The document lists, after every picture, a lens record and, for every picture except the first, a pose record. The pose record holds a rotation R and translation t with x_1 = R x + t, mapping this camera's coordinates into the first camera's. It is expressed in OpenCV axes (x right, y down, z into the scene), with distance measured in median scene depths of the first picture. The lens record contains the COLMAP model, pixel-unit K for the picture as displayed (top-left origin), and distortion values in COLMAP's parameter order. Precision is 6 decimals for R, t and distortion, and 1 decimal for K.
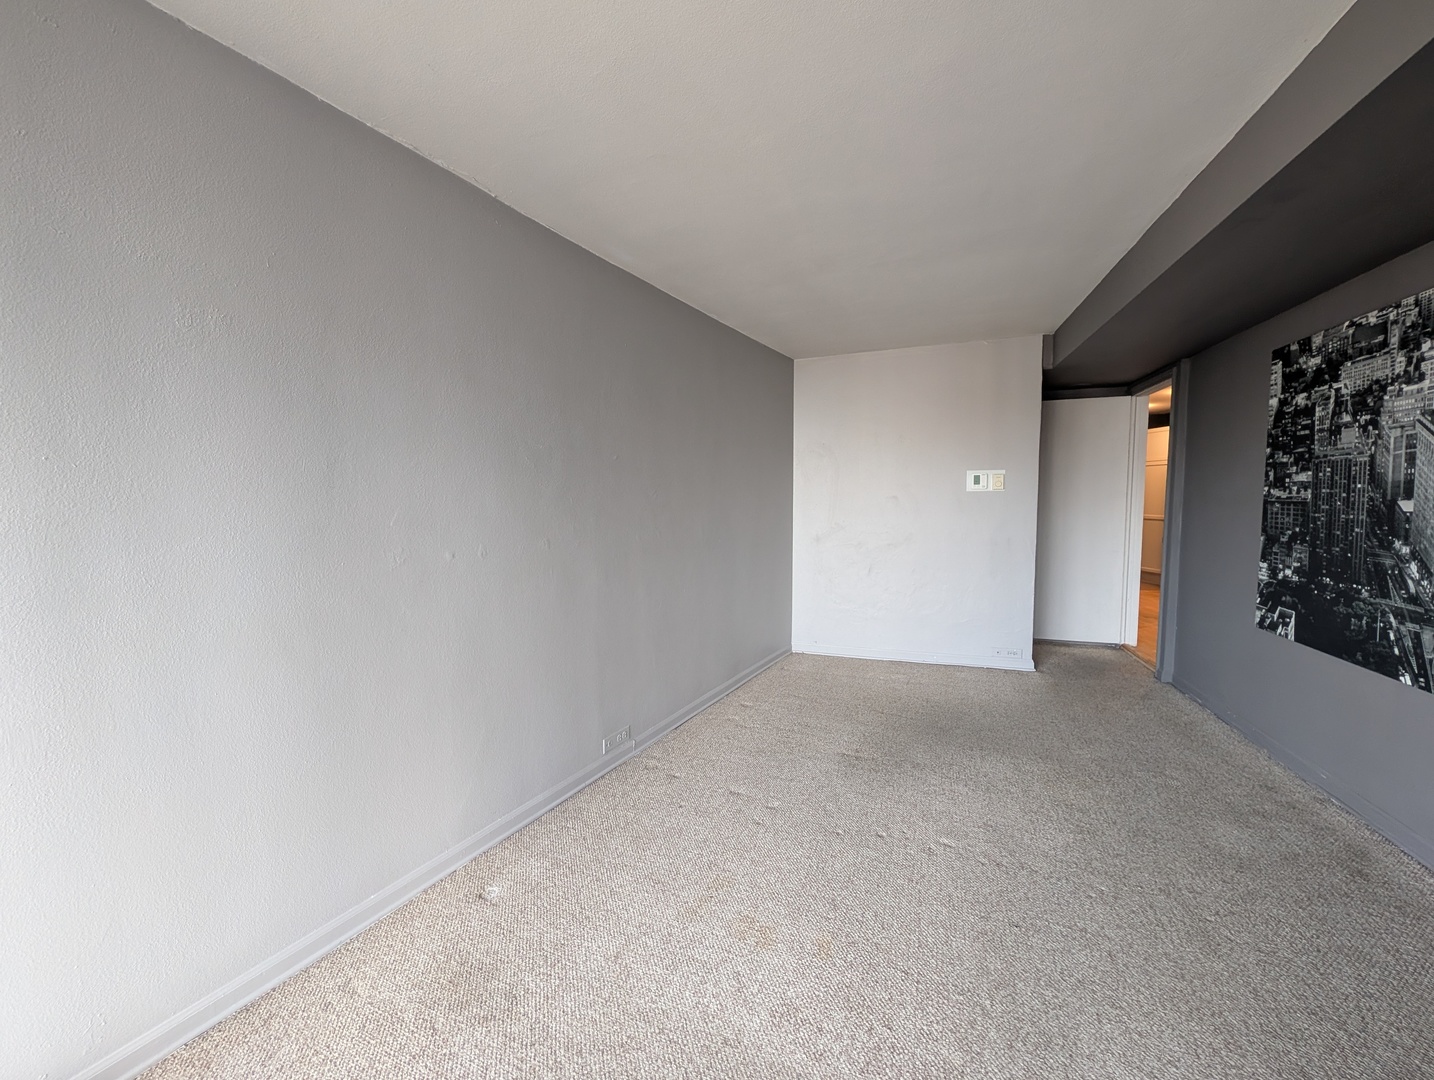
lens RADIAL K [[549.6, 0, 717.0], [0, 549.6, 540.0], [0, 0, 1]] dist [0.000323, -0.000175]
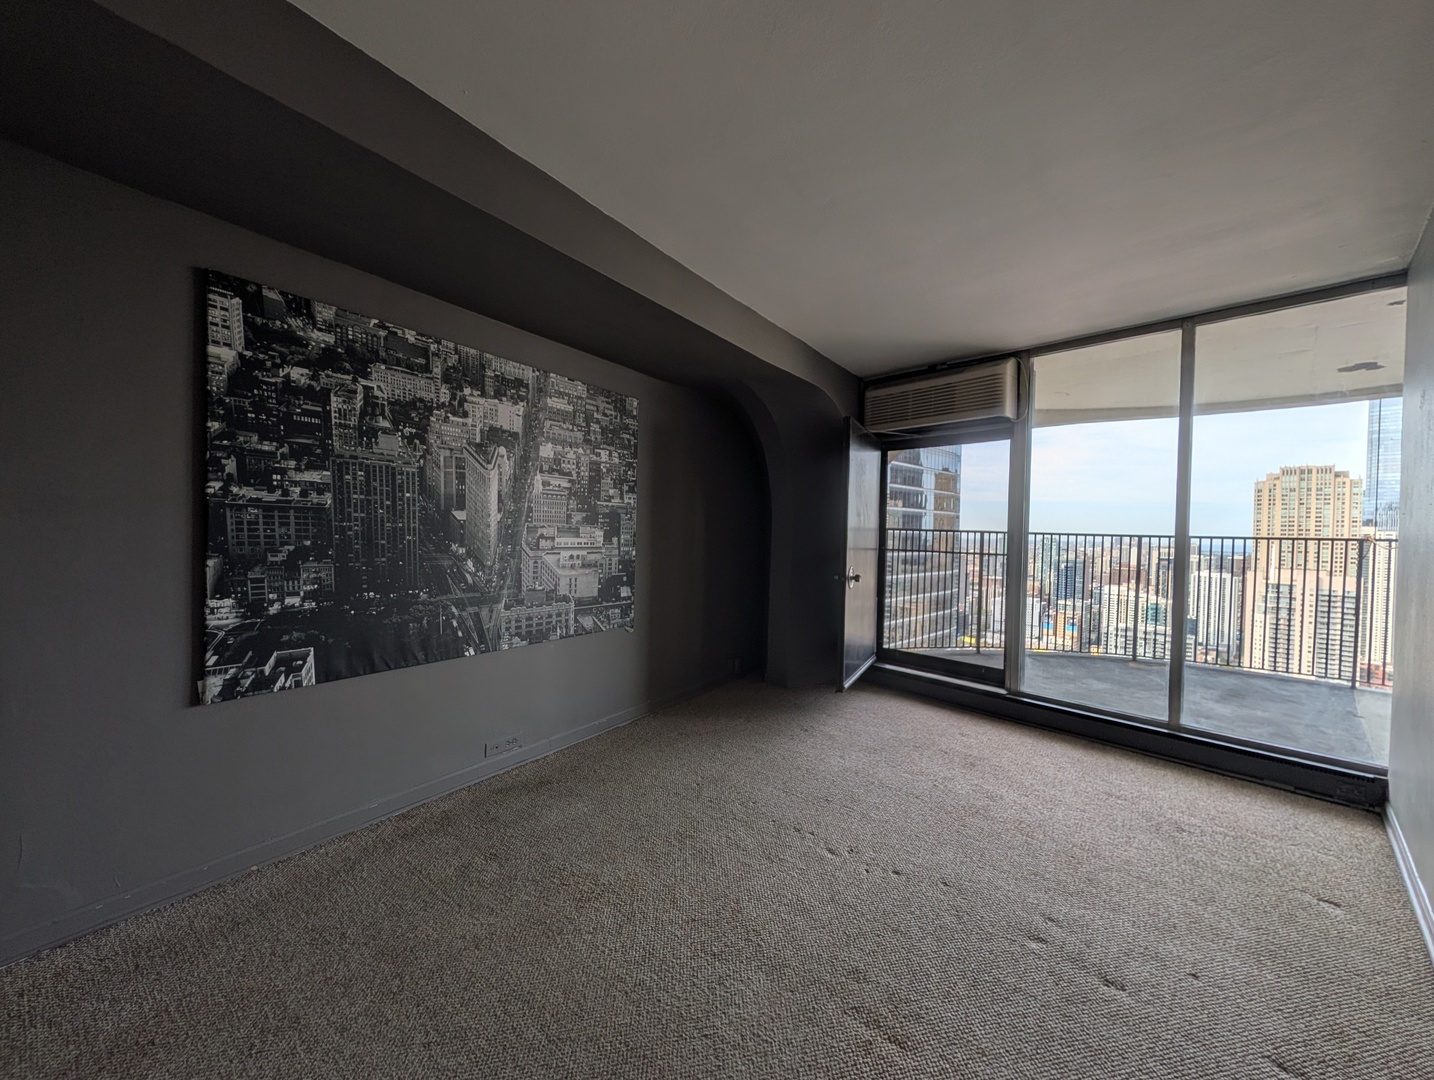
lens RADIAL K [[549.6, 0, 717.0], [0, 549.6, 540.0], [0, 0, 1]] dist [0.000323, -0.000175]
pose [[-0.962246, -0.011366, 0.271944, 0.319833], [0.013193, 0.996006, 0.088309, -0.095320], [-0.271862, 0.088563, -0.958252, 1.791467]]
